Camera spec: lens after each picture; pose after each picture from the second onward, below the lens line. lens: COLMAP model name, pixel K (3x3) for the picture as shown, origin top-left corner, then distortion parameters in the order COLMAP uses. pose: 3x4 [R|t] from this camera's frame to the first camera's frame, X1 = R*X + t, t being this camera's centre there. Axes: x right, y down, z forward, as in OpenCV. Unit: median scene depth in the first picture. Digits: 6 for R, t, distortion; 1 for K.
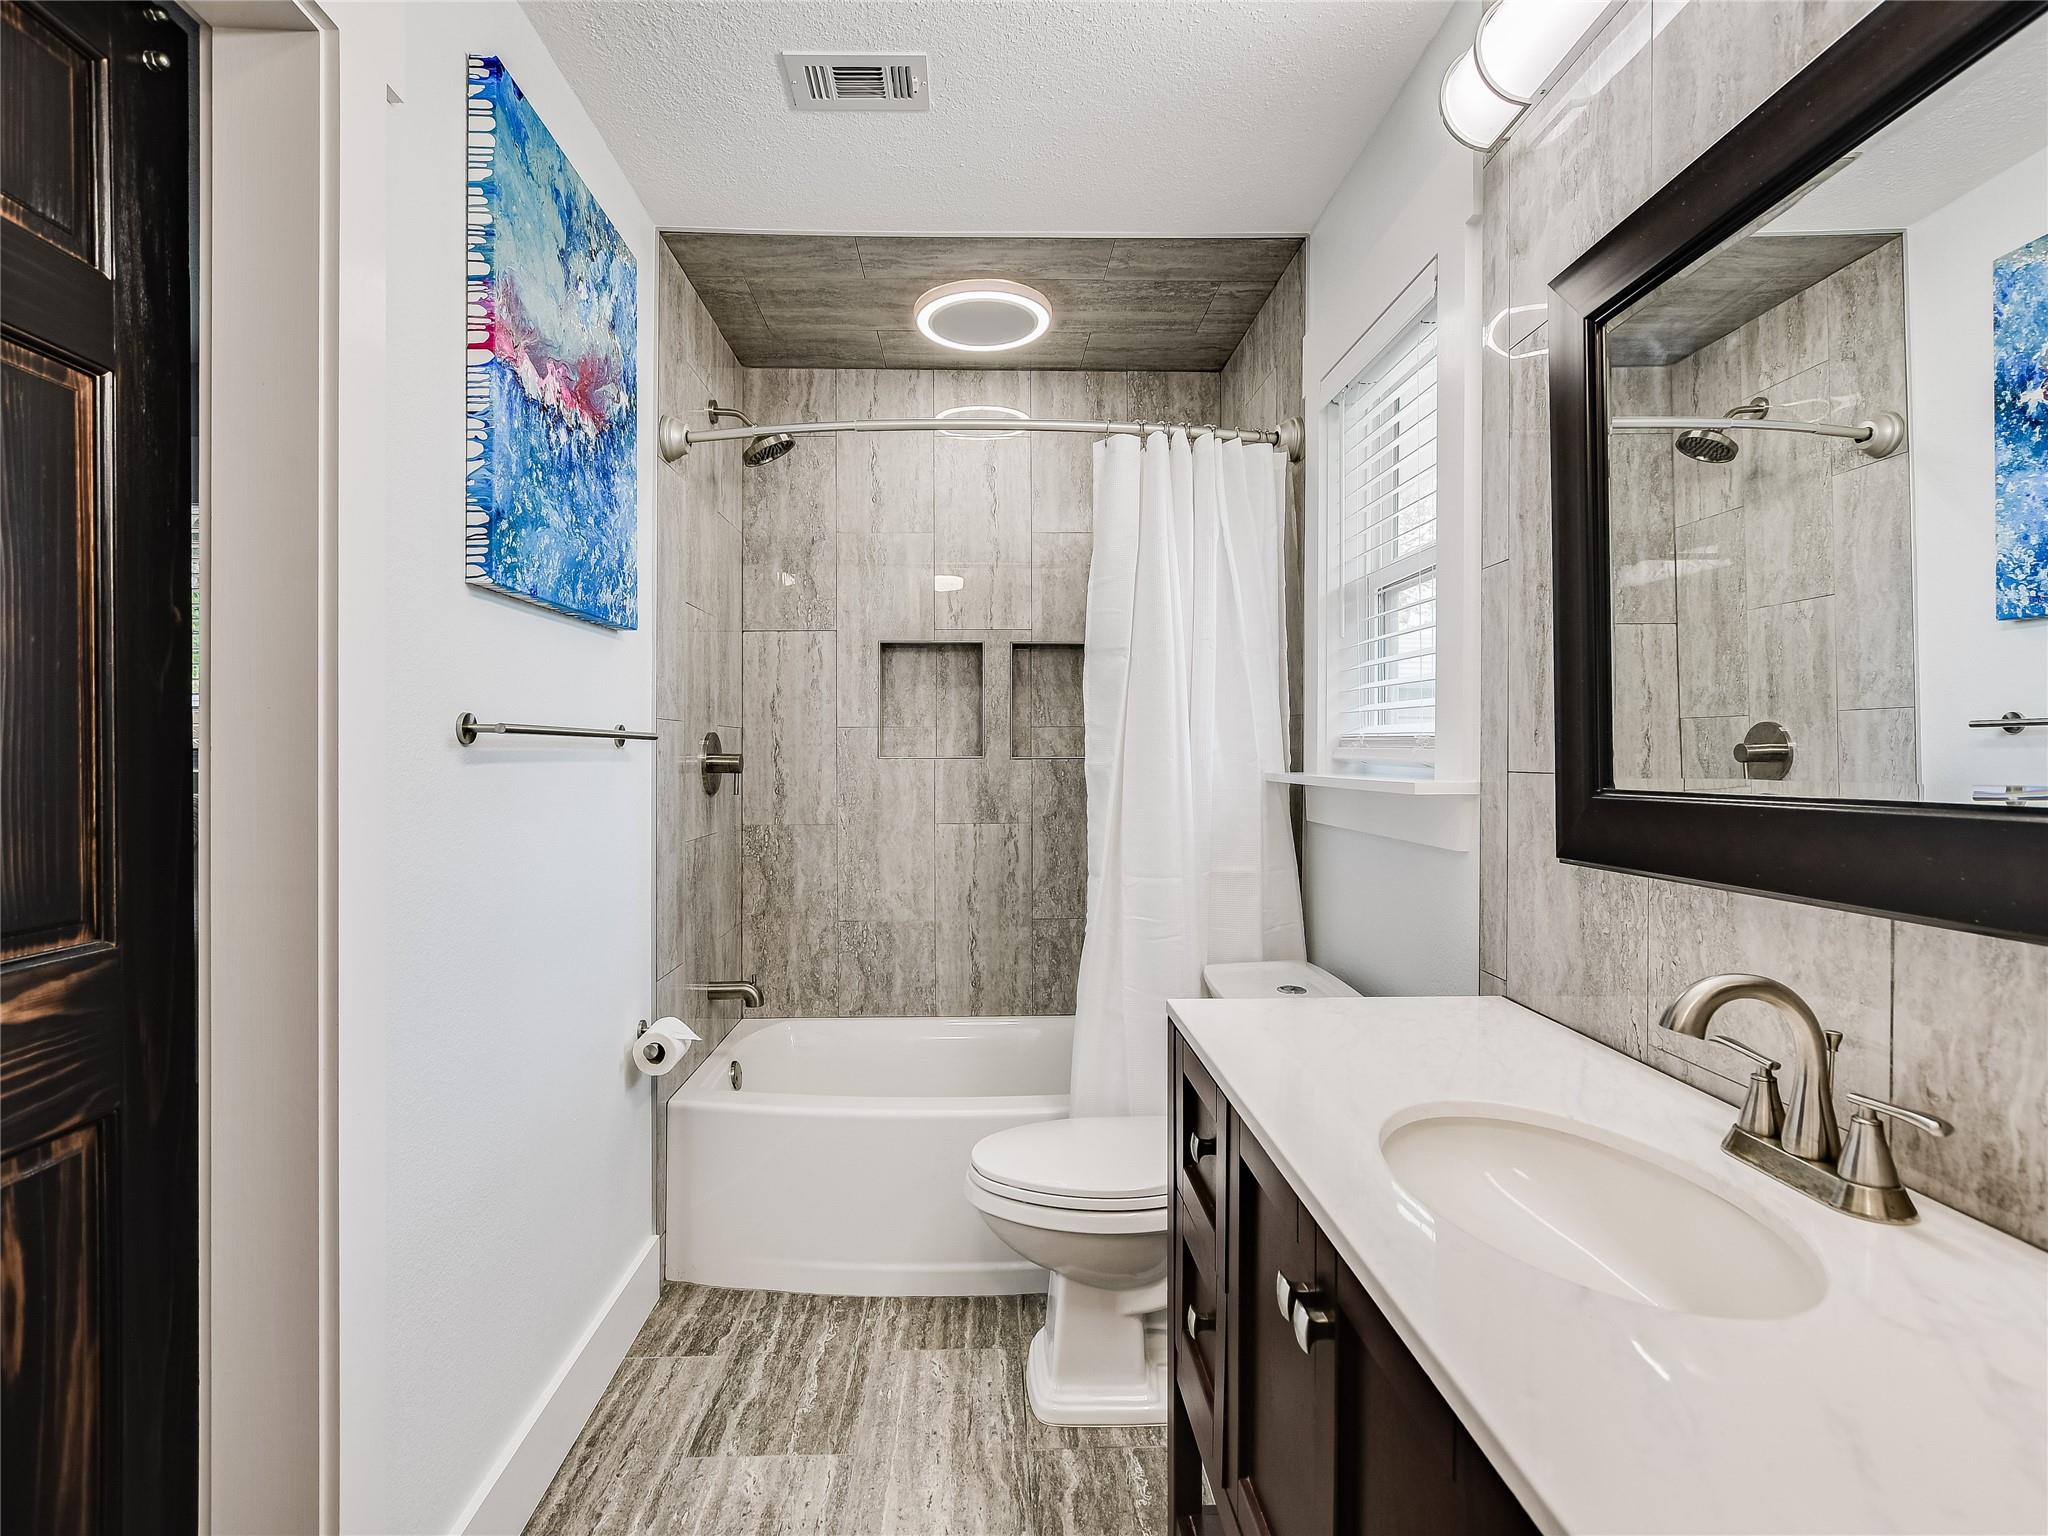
lens RADIAL K [[1015.2, 0, 1019.9], [0, 1015.2, 769.0], [0, 0, 1]] dist [-0.015225, 0.000177]
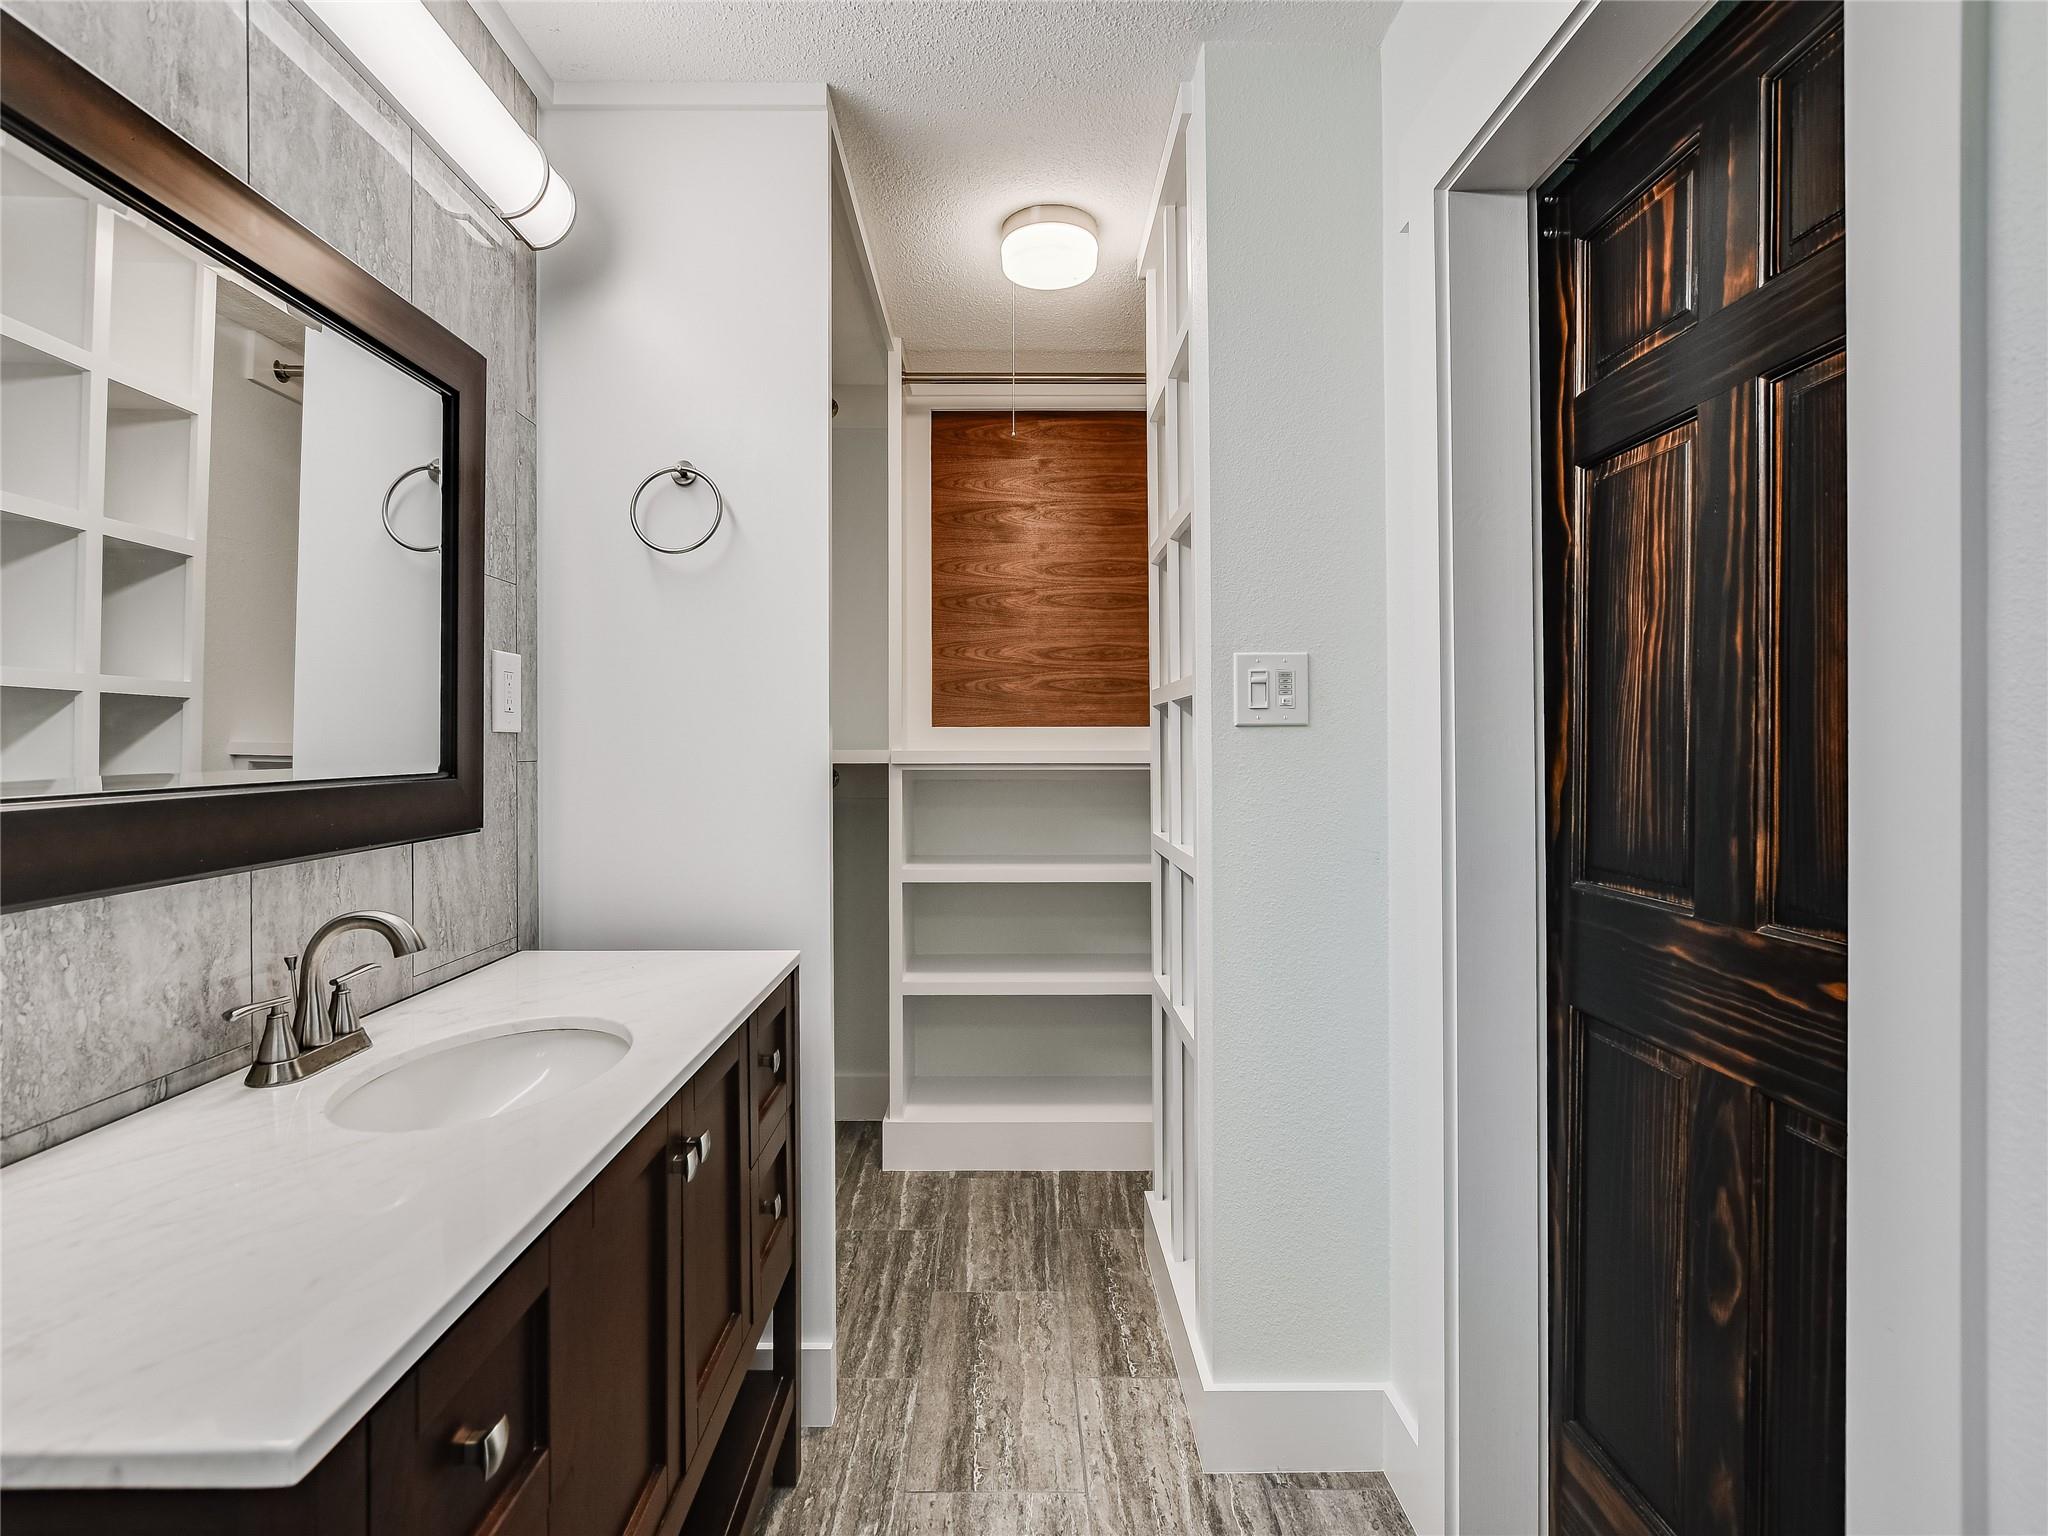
lens RADIAL K [[1015.2, 0, 1019.9], [0, 1015.2, 769.0], [0, 0, 1]] dist [-0.015225, 0.000177]
pose [[-0.999694, -0.003448, 0.024500, -0.172615], [-0.002590, 0.999385, 0.034966, -0.032345], [-0.024605, 0.034892, -0.999088, 2.143747]]
